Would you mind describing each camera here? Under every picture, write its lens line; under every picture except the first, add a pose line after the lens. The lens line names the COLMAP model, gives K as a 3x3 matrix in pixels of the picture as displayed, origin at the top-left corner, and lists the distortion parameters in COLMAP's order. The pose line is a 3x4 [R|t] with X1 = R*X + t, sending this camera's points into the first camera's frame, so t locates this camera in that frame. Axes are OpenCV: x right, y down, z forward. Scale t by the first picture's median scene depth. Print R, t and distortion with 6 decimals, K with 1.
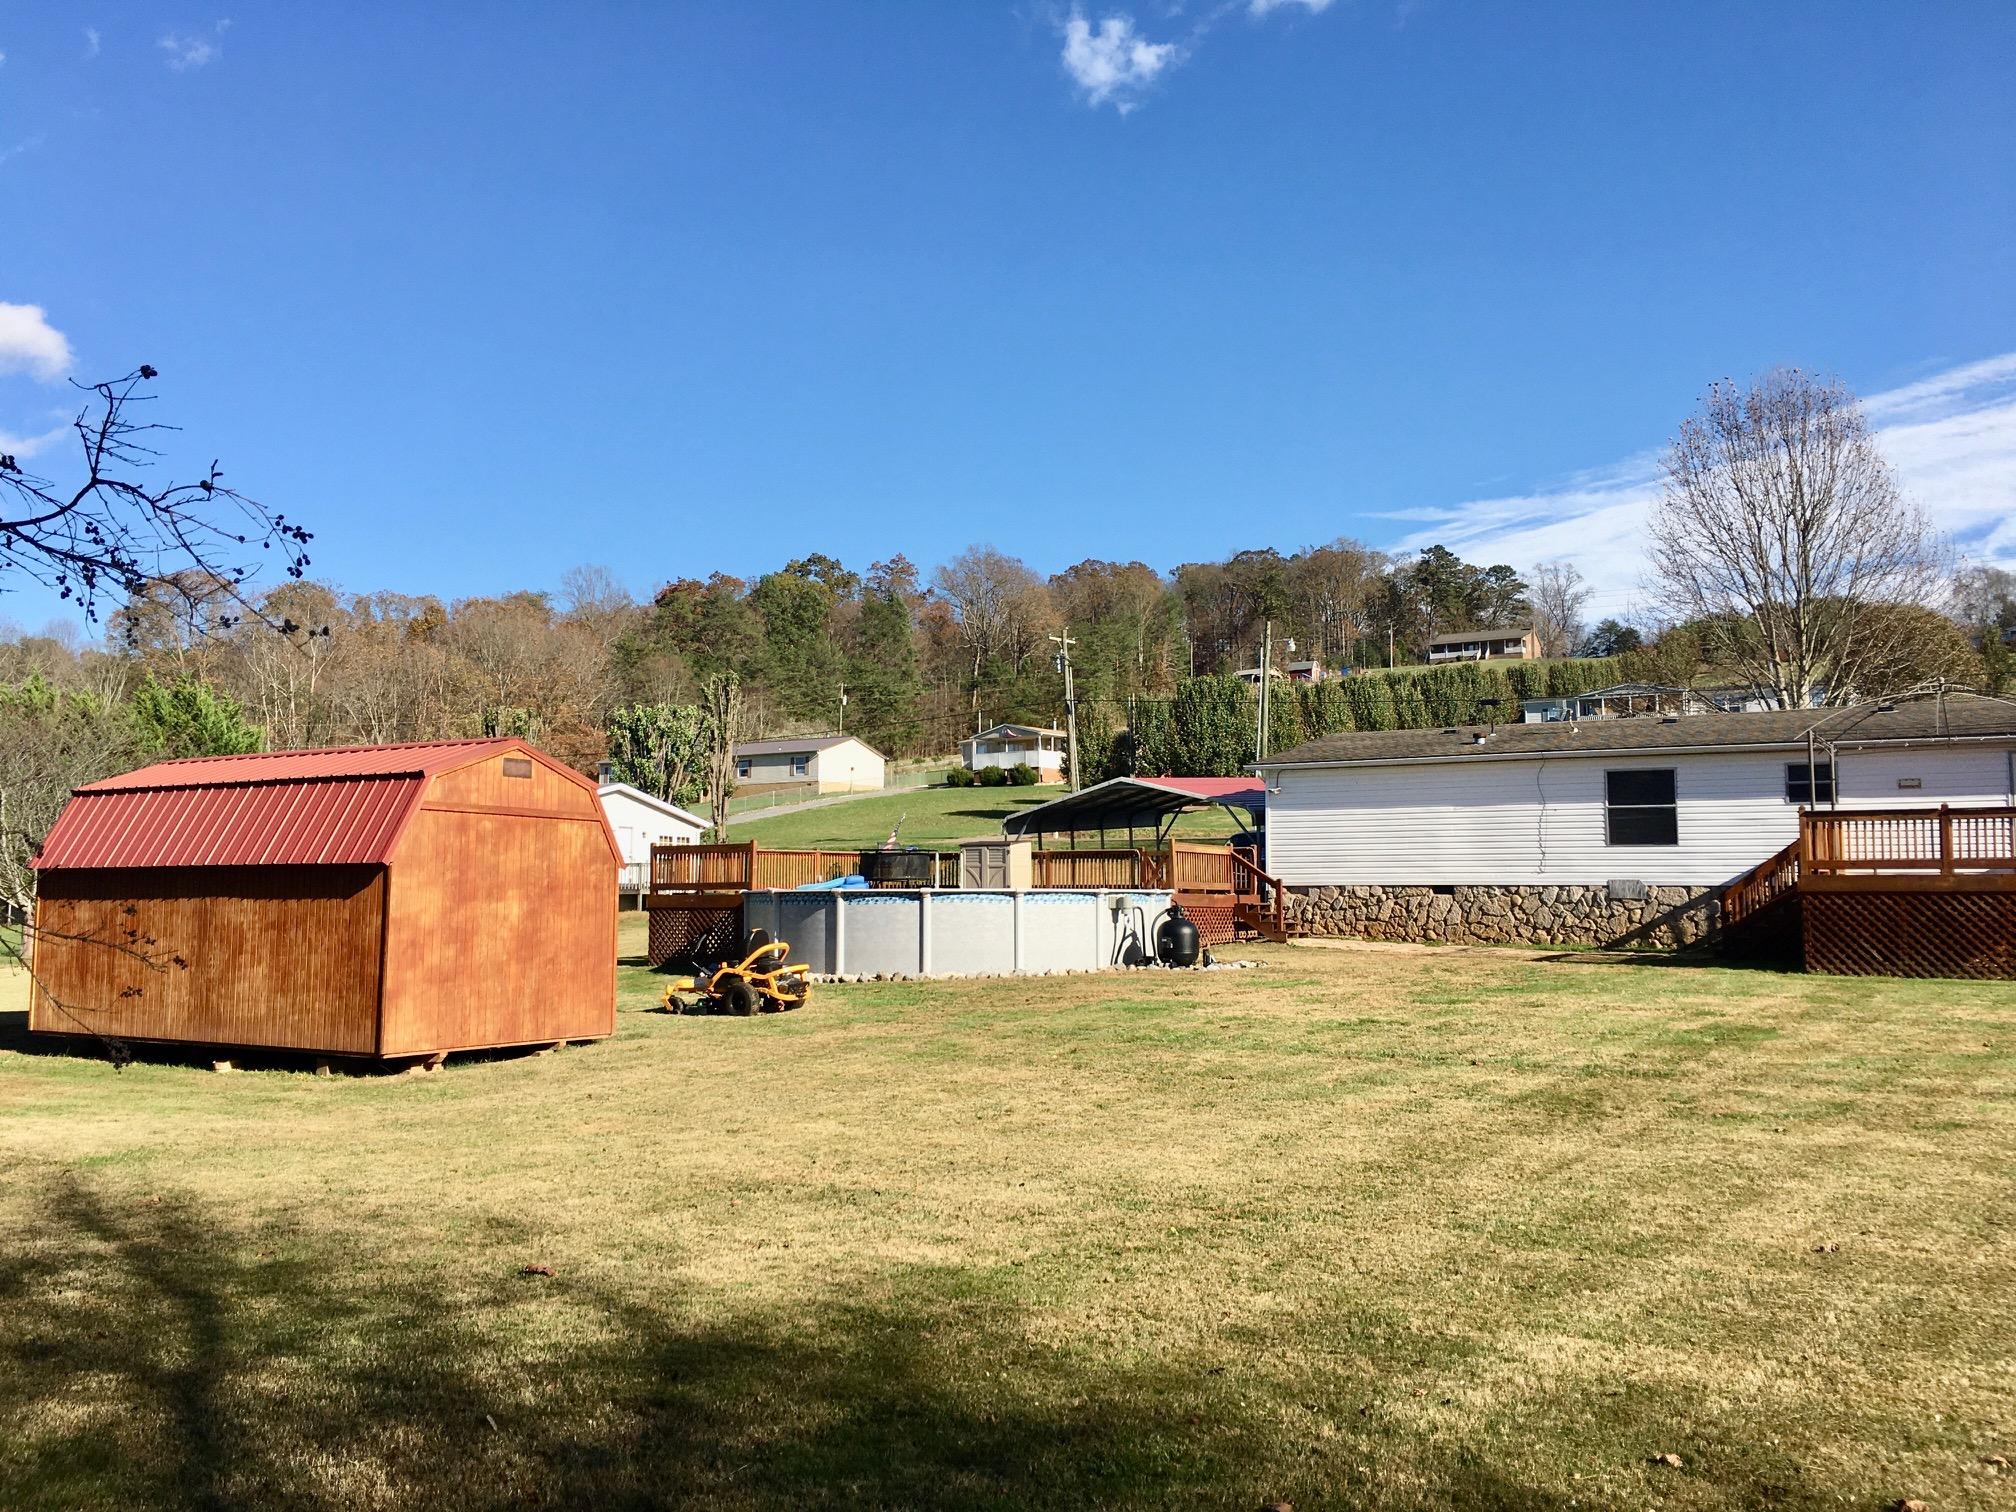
lens RADIAL K [[1785.2, 0, 1008.0], [0, 1785.2, 756.0], [0, 0, 1]] dist [0.133955, -0.127107]
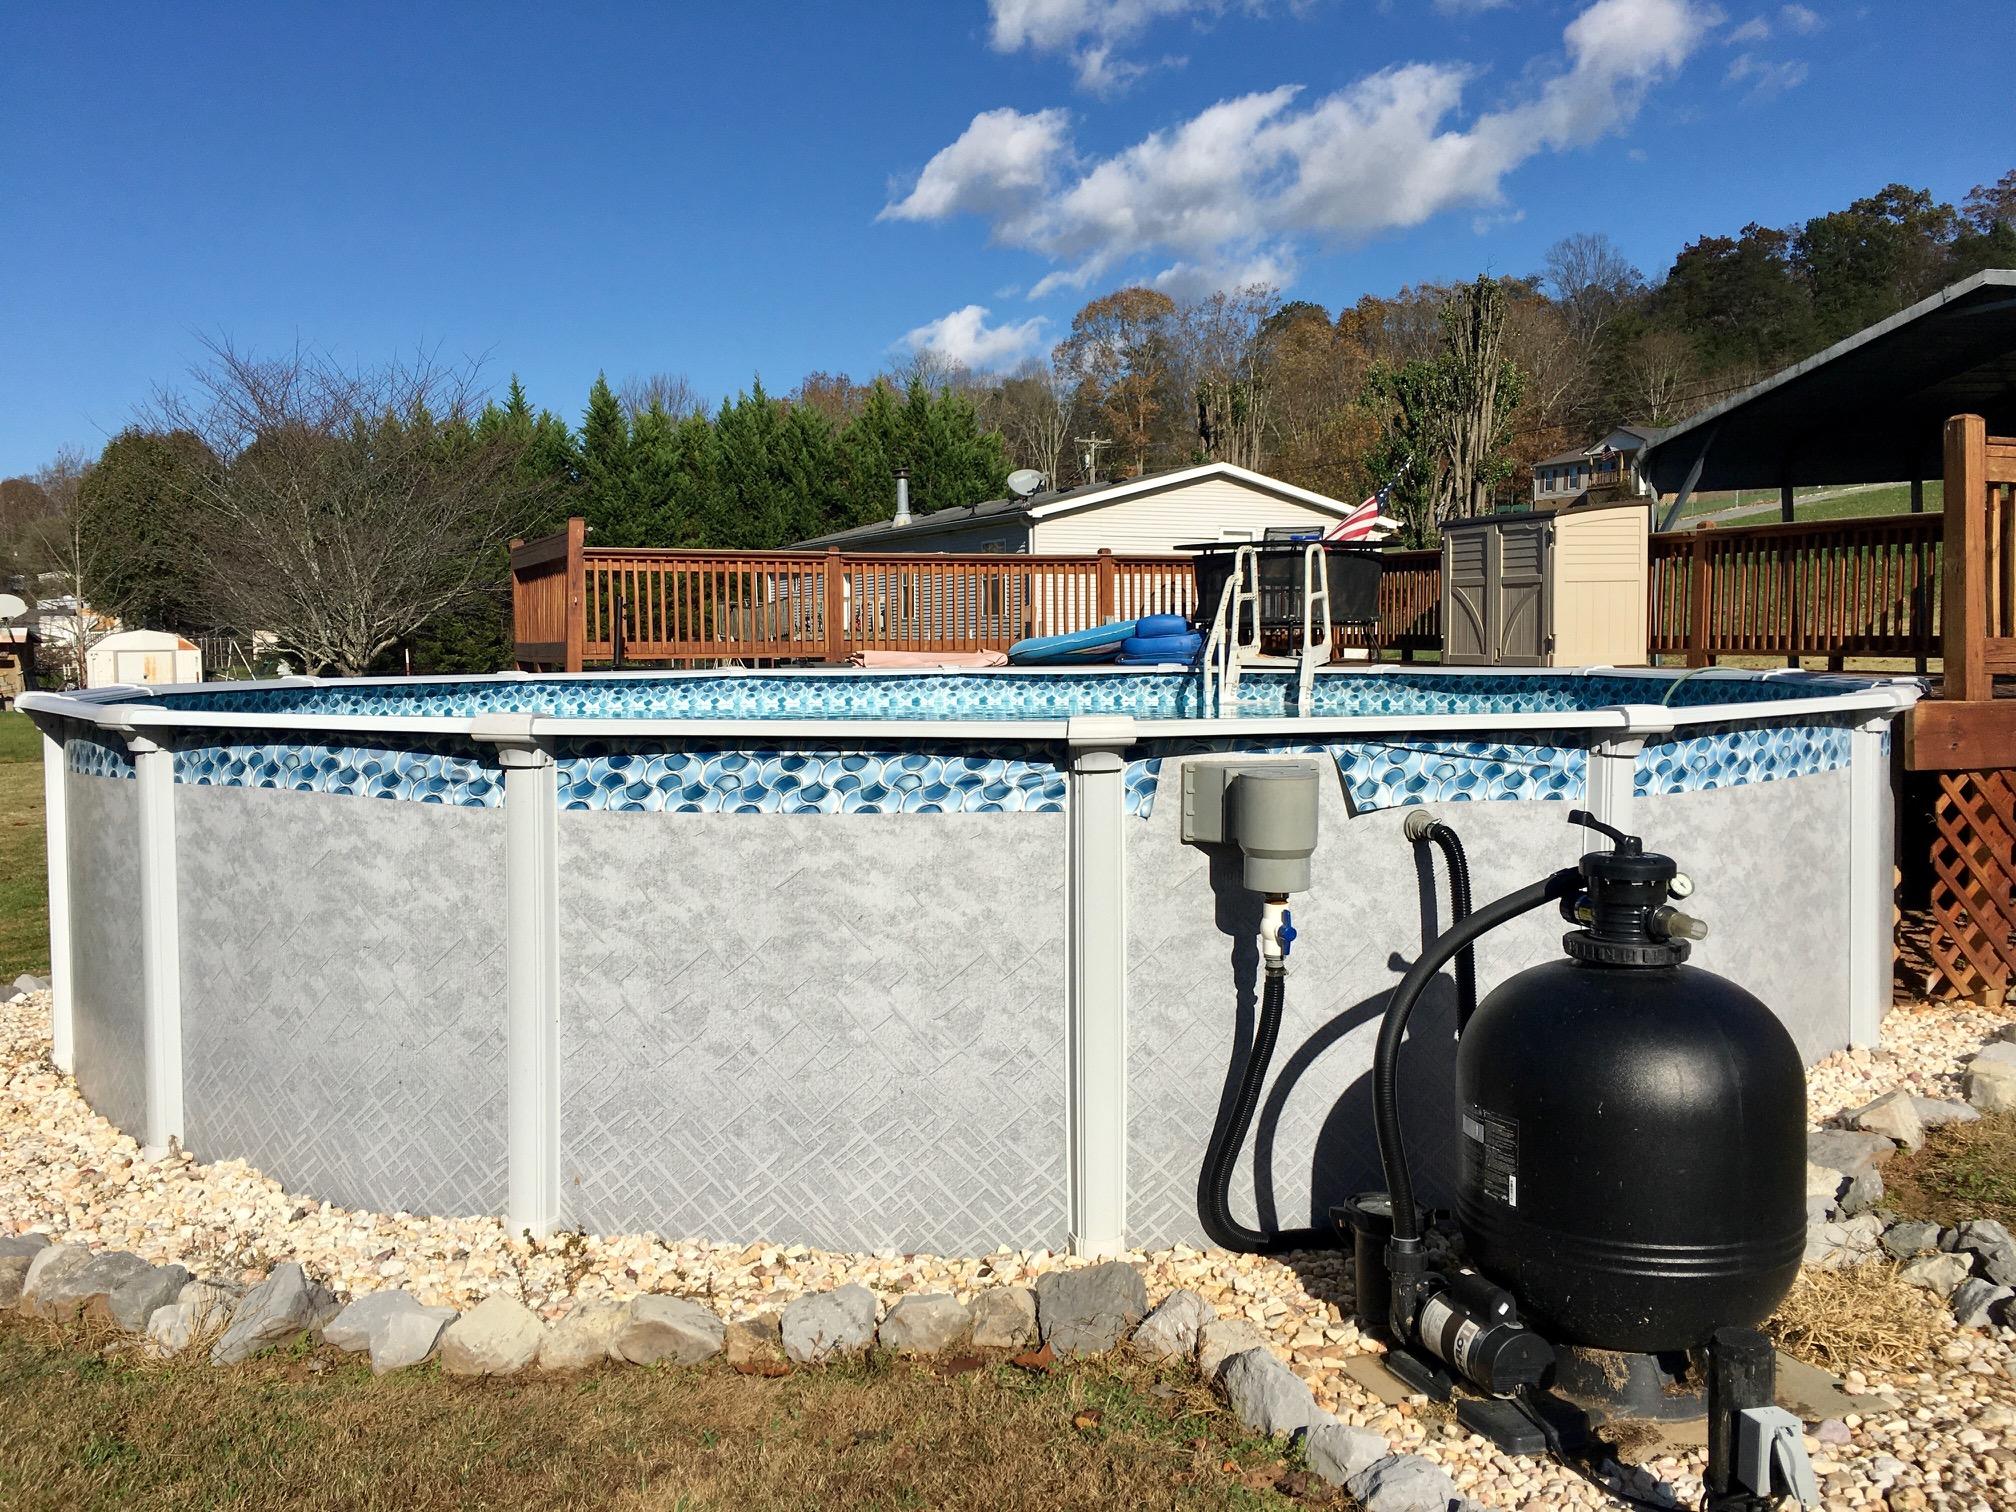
lens RADIAL K [[1831.1, 0, 1008.0], [0, 1831.1, 756.0], [0, 0, 1]] dist [0.049821, -0.009754]
pose [[0.842053, 0.029724, -0.538576, 0.095481], [0.050628, 0.989717, 0.133779, 0.042405], [0.537014, -0.139916, 0.831889, 0.649913]]
